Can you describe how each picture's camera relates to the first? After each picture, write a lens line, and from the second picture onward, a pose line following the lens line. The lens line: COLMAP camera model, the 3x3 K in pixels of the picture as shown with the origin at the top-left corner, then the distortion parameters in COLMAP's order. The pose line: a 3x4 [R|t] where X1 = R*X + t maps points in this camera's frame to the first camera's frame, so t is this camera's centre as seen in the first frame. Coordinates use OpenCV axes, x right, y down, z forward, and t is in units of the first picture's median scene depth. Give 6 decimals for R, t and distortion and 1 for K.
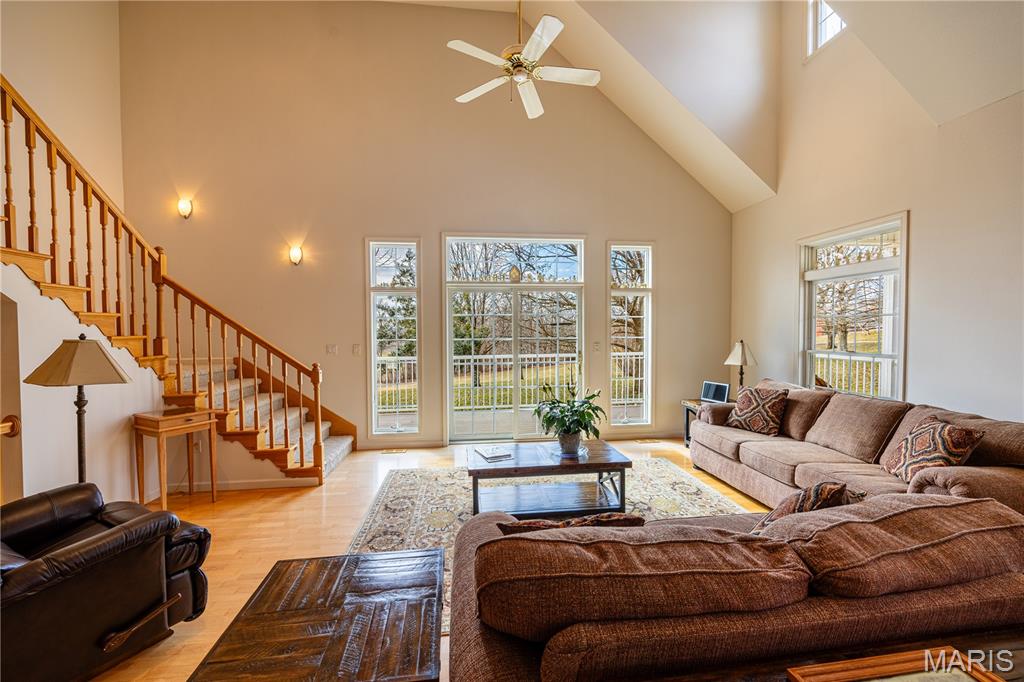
lens RADIAL K [[419.9, 0, 520.5], [0, 419.9, 336.3], [0, 0, 1]] dist [0.000752, 0.000433]
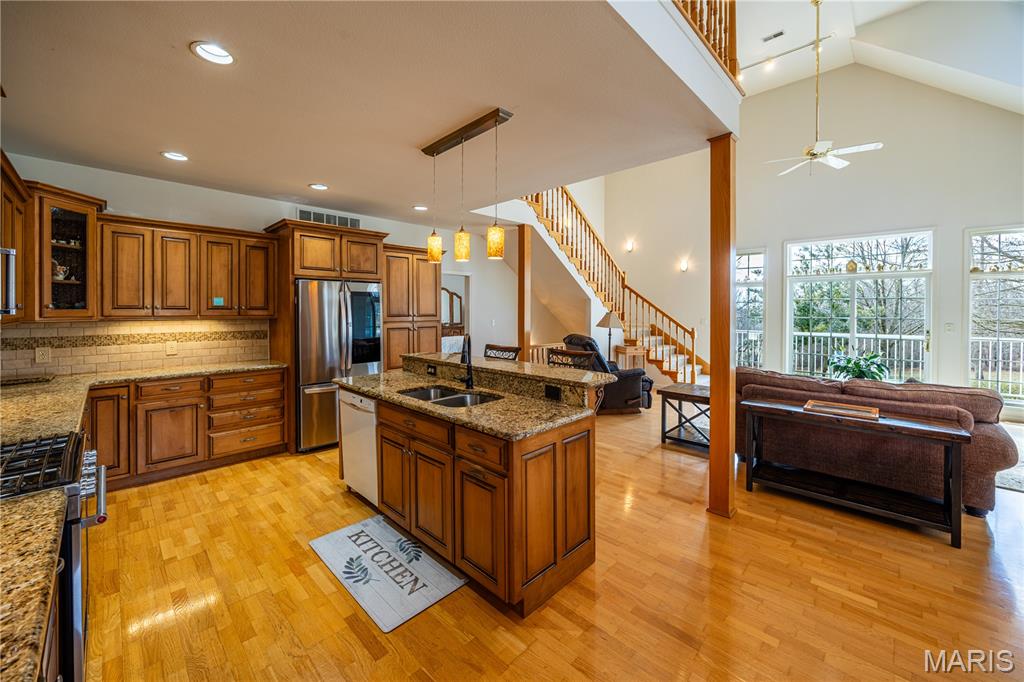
lens RADIAL K [[401.9, 0, 509.2], [0, 401.9, 313.4], [0, 0, 1]] dist [-0.008202, 0.001223]
pose [[0.624530, 0.015152, -0.780854, 0.396879], [-0.021351, 0.999769, 0.002323, 0.015141], [0.780709, 0.015221, 0.624709, -0.759786]]
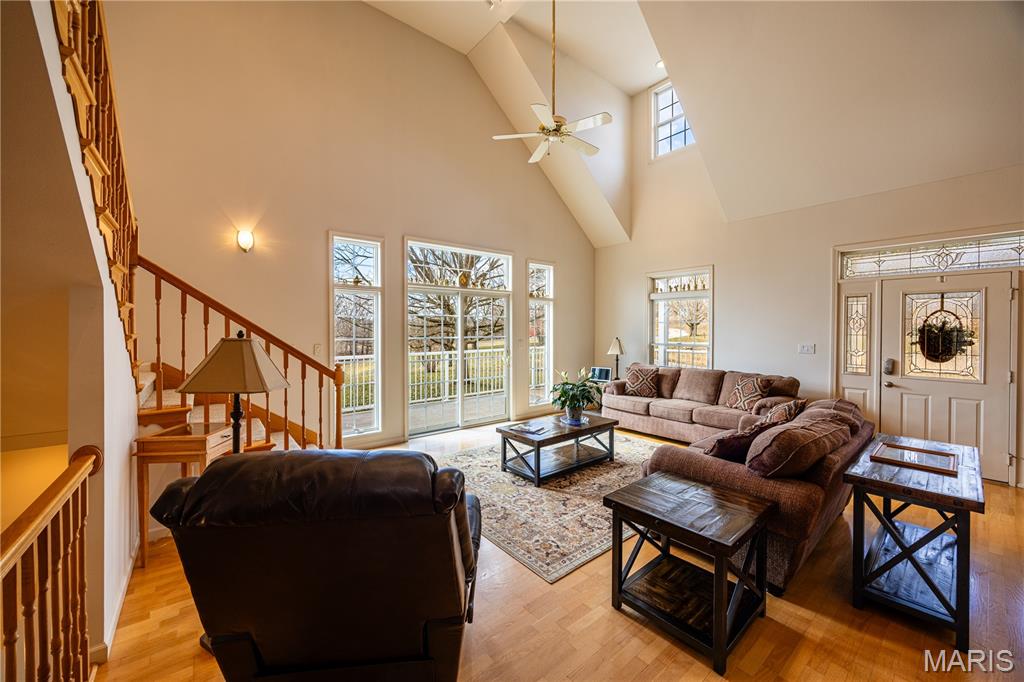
lens RADIAL K [[401.9, 0, 517.9], [0, 401.9, 328.3], [0, 0, 1]] dist [-0.008202, 0.001223]
pose [[0.833884, 0.008121, 0.551880, -0.667193], [0.002977, 0.999811, -0.019210, 0.003678], [-0.551932, 0.017661, 0.833702, 0.023477]]
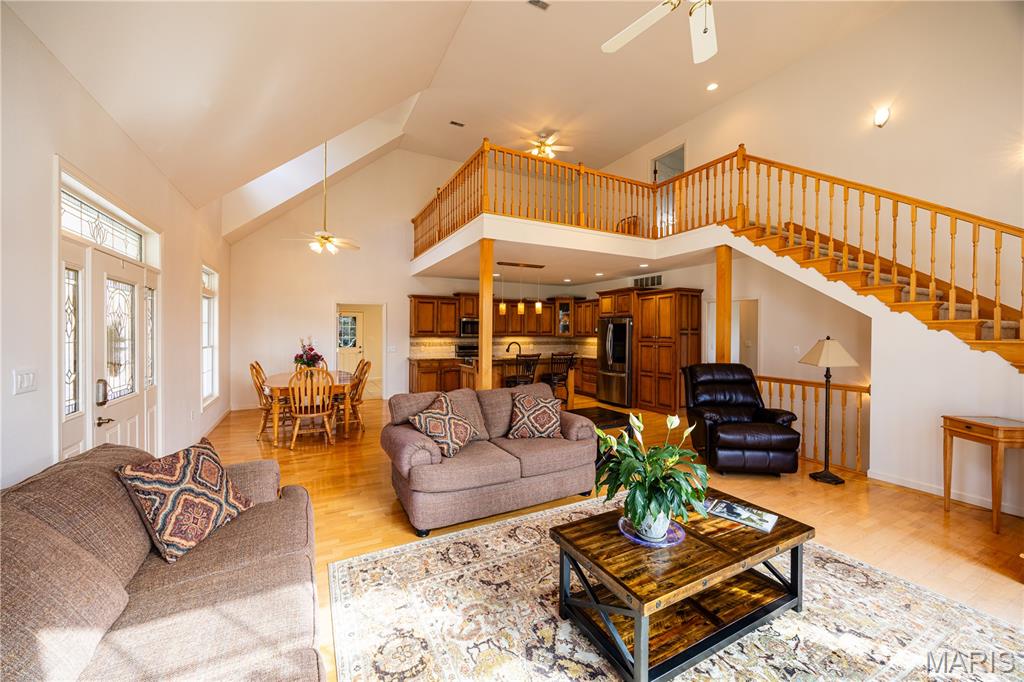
lens RADIAL K [[401.9, 0, 504.2], [0, 401.9, 338.5], [0, 0, 1]] dist [-0.008202, 0.001223]
pose [[-0.946082, 0.006744, -0.323858, 0.457552], [-0.006127, 0.999232, 0.038708, -0.030264], [0.323870, 0.038605, -0.945314, 1.328866]]
